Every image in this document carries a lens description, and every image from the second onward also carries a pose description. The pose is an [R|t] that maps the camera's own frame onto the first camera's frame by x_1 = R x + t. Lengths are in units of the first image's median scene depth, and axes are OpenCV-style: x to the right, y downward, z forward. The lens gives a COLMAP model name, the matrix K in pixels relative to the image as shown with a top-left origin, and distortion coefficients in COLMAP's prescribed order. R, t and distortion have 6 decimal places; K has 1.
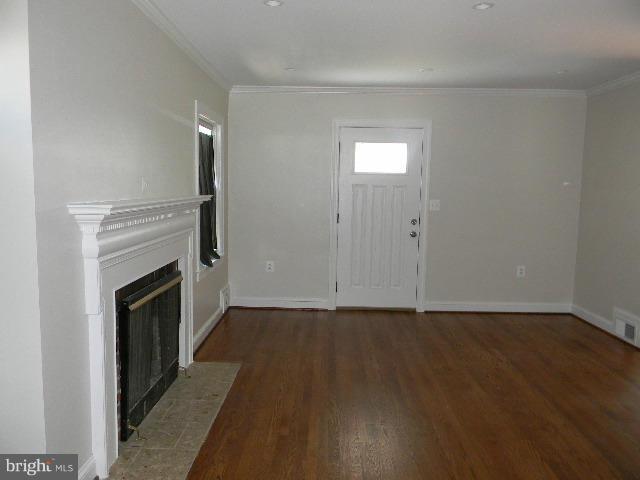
lens RADIAL K [[508.9, 0, 308.5], [0, 508.9, 237.0], [0, 0, 1]] dist [-0.016323, -0.002664]
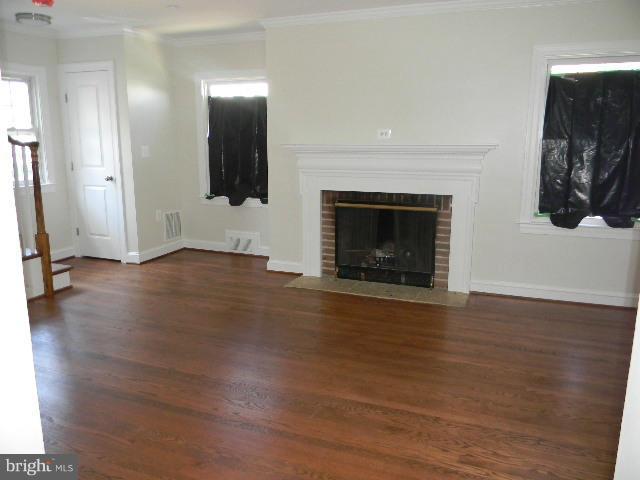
lens RADIAL K [[508.9, 0, 308.5], [0, 508.9, 237.0], [0, 0, 1]] dist [-0.016323, -0.002664]
pose [[-0.349493, 0.162973, -0.922656, 1.059184], [-0.102792, 0.972142, 0.210650, -0.088566], [0.931283, 0.168463, -0.323005, 1.184227]]
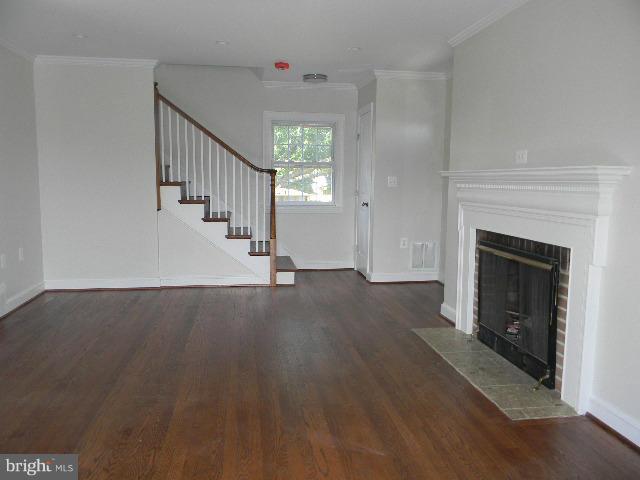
lens RADIAL K [[508.9, 0, 308.5], [0, 508.9, 237.0], [0, 0, 1]] dist [-0.016323, -0.002664]
pose [[-0.984914, -0.005470, -0.172960, 0.286665], [-0.042712, 0.976260, 0.212350, -0.129543], [0.167693, 0.216534, -0.961765, 1.789686]]
